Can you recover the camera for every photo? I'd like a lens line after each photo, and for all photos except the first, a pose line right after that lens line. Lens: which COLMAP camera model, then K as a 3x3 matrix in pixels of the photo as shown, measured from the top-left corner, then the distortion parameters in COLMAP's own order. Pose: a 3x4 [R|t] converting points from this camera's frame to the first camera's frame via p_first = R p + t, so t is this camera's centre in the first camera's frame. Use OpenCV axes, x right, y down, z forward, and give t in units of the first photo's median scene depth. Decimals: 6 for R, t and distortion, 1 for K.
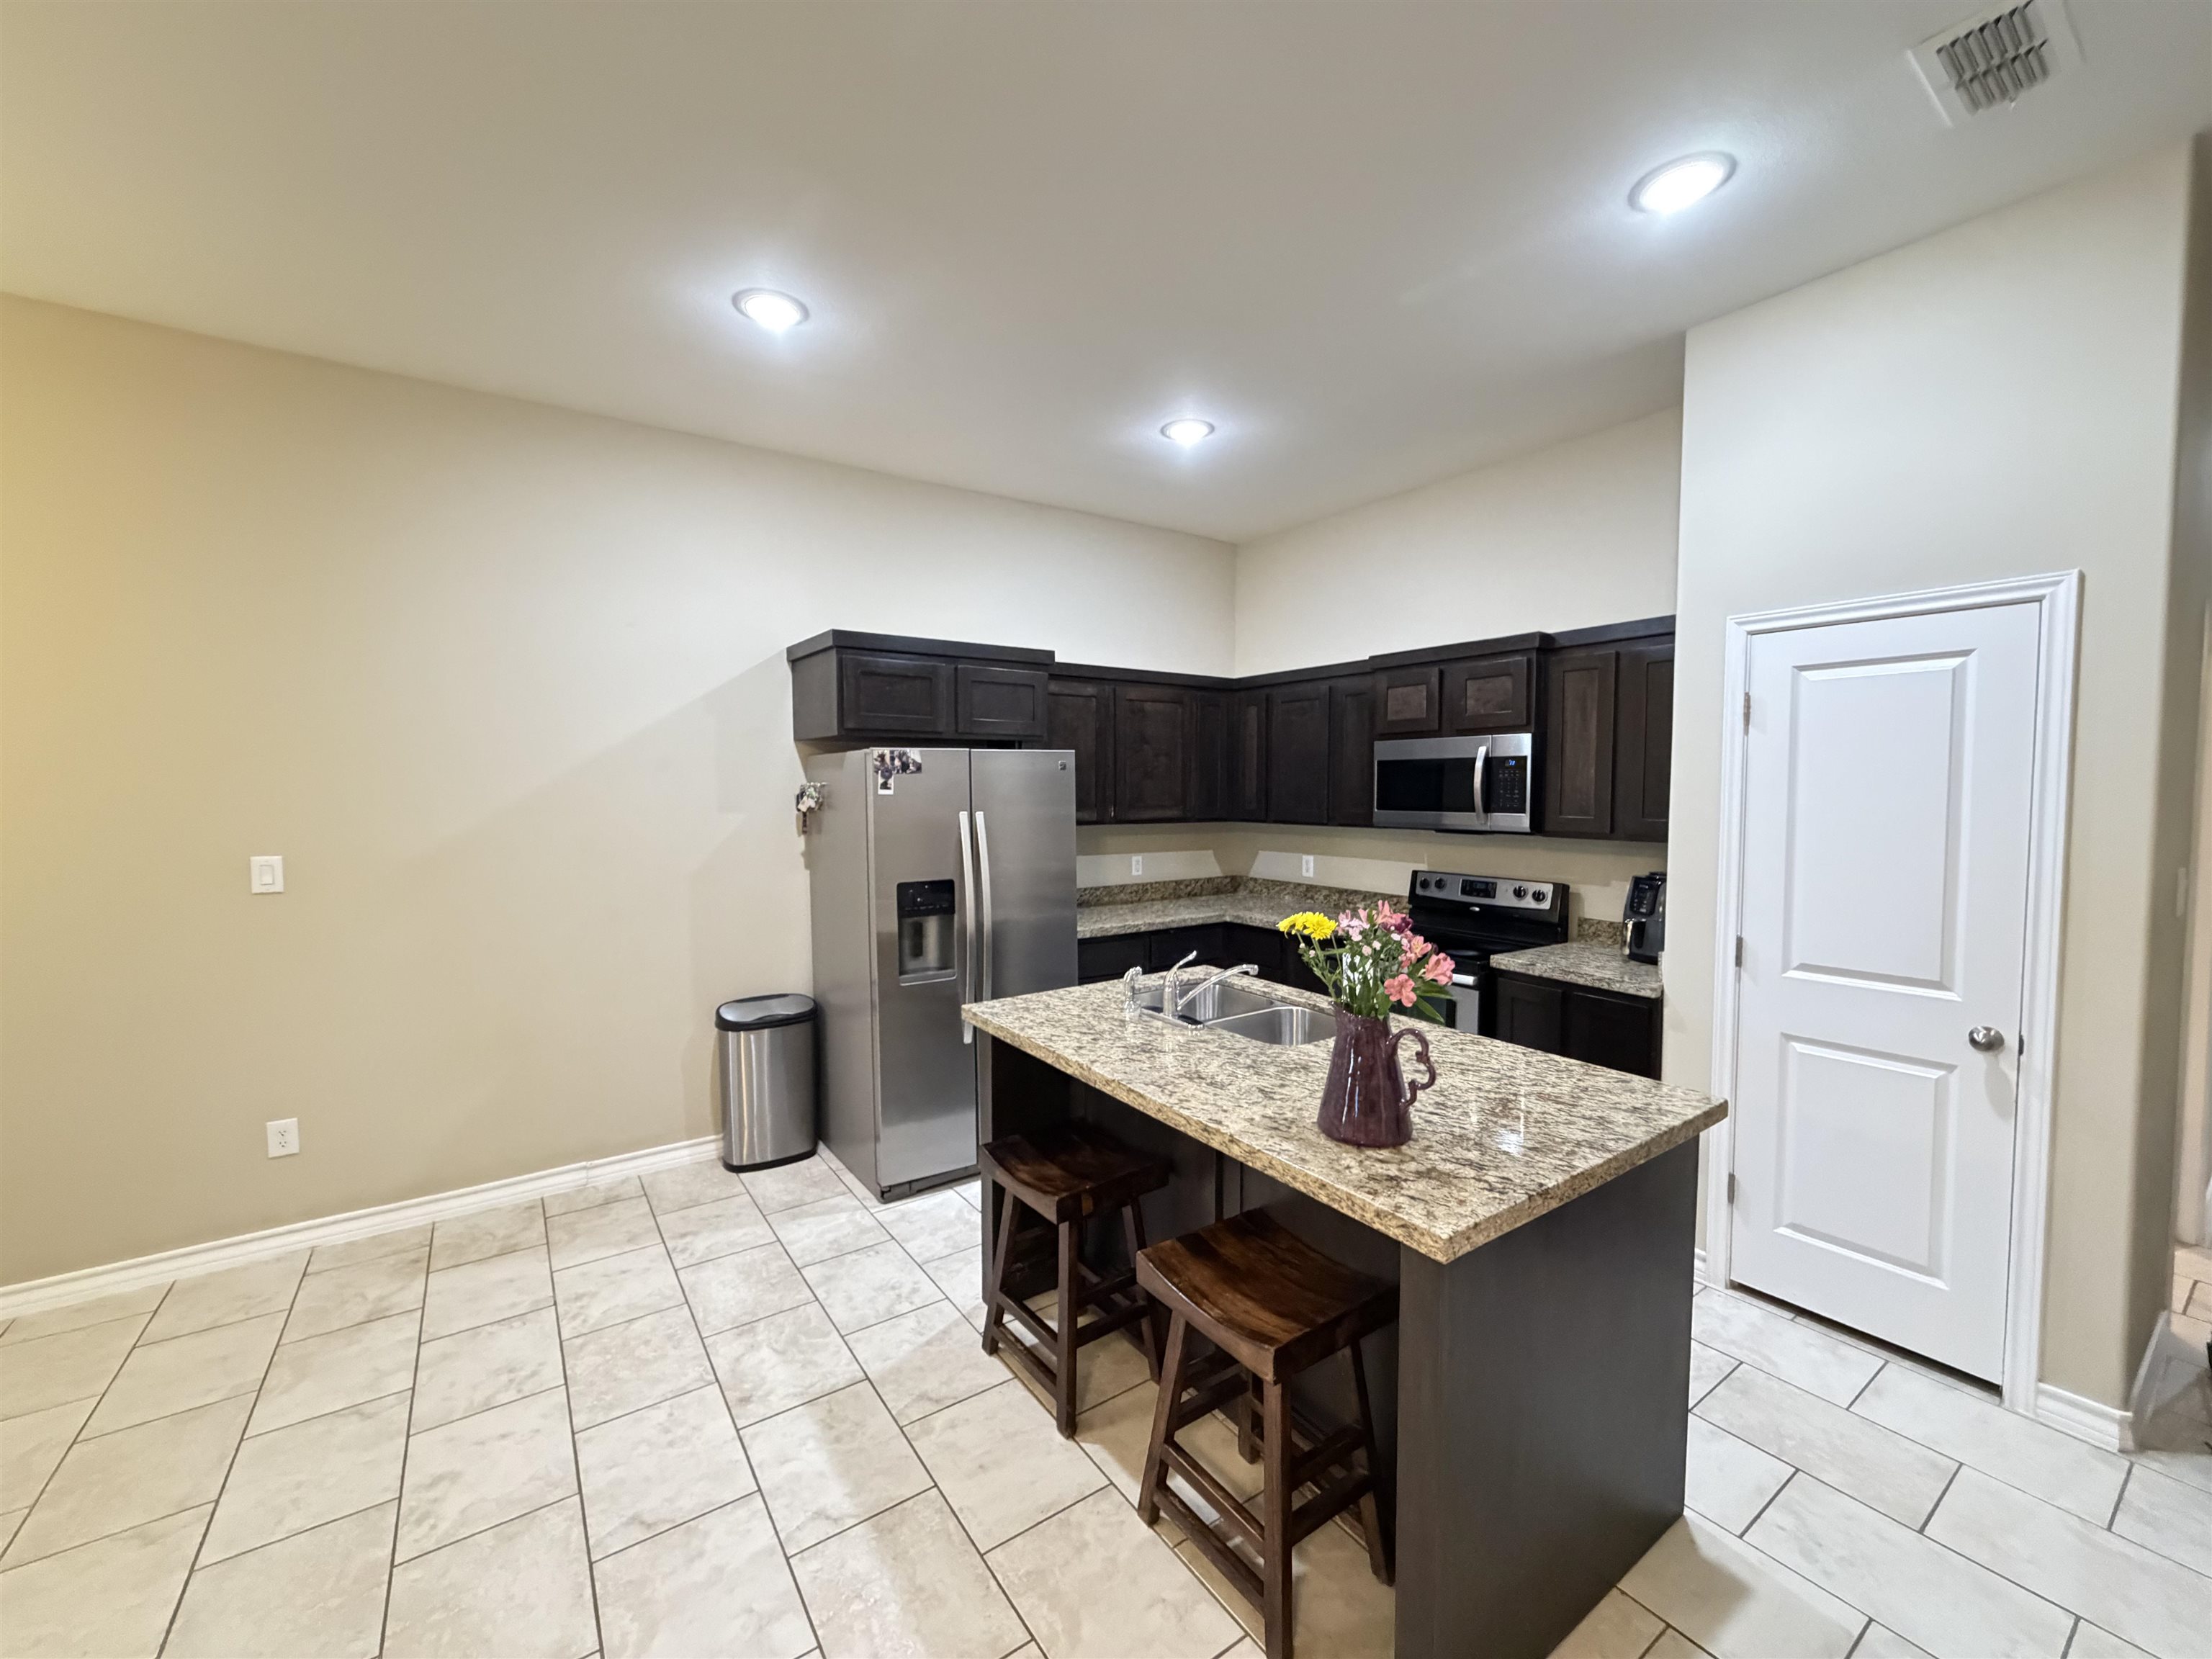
lens RADIAL K [[881.3, 0, 1106.0], [0, 881.3, 829.5], [0, 0, 1]] dist [0.000693, 0.000052]
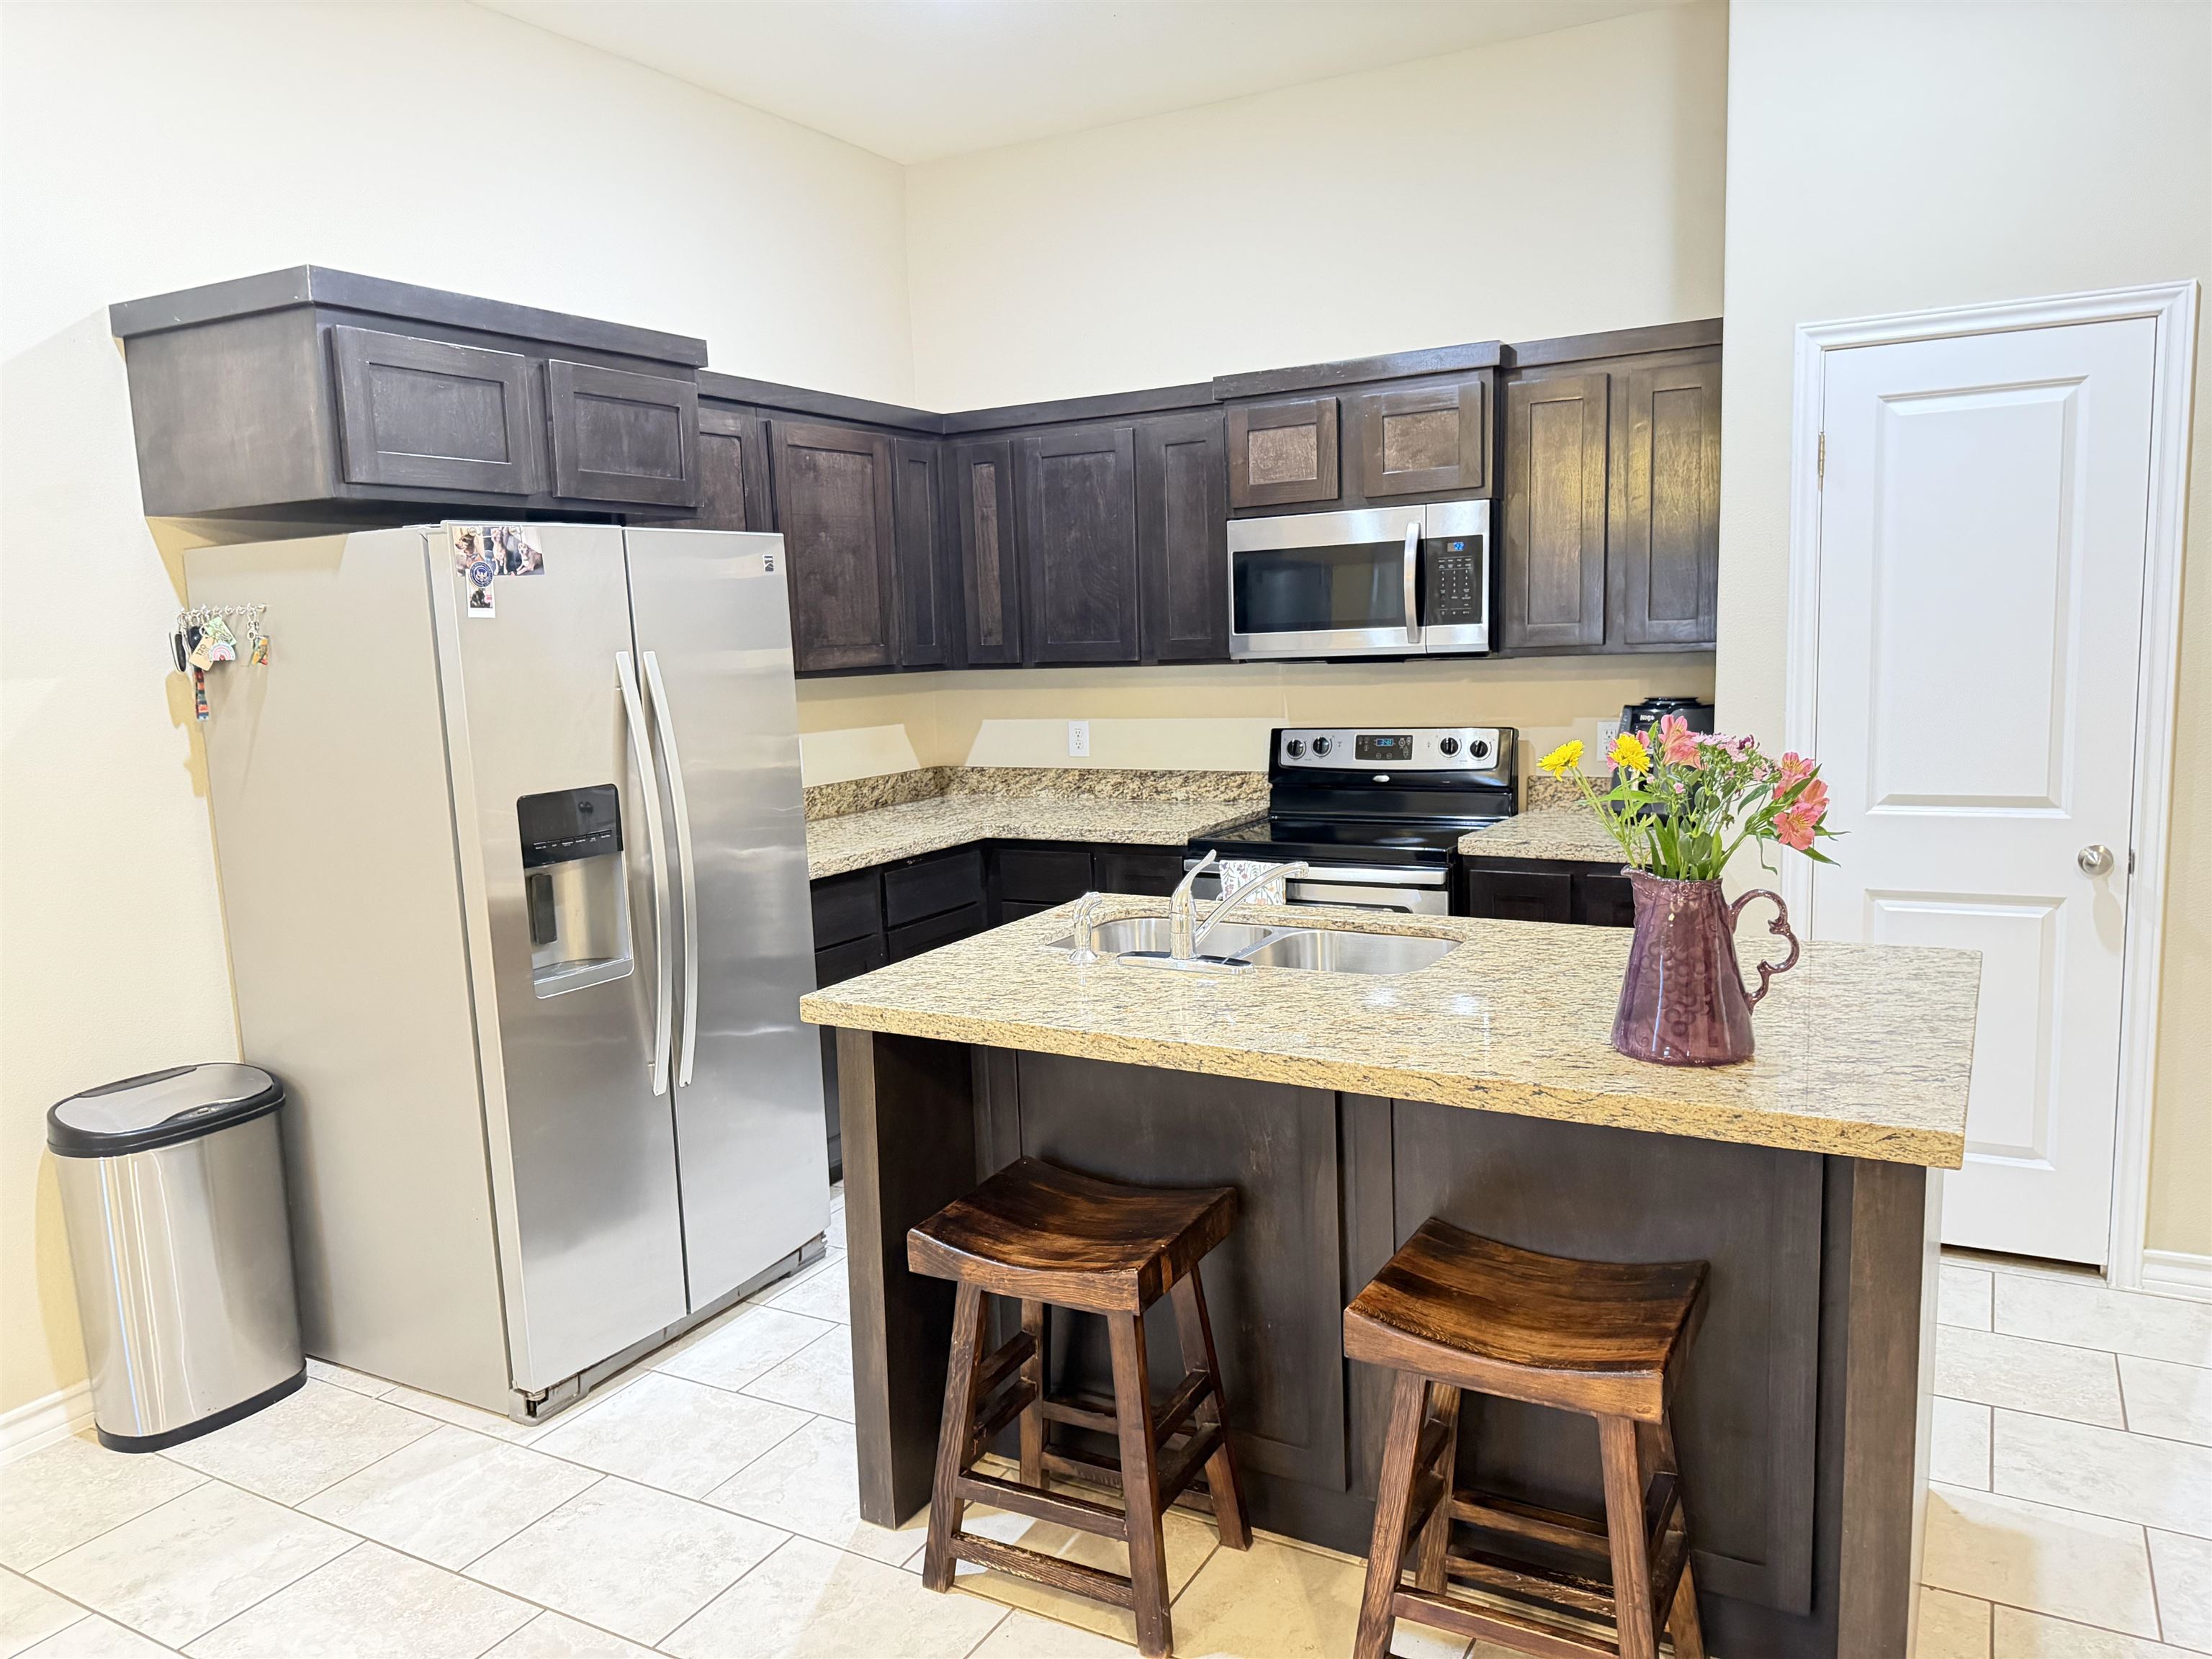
lens RADIAL K [[1549.0, 0, 1107.3], [0, 1549.0, 837.3], [0, 0, 1]] dist [0.065788, -0.079995]
pose [[0.899784, -0.089714, 0.427013, -0.287484], [0.056803, 0.994390, 0.089225, 0.021204], [-0.432622, -0.056027, 0.899833, 0.052777]]
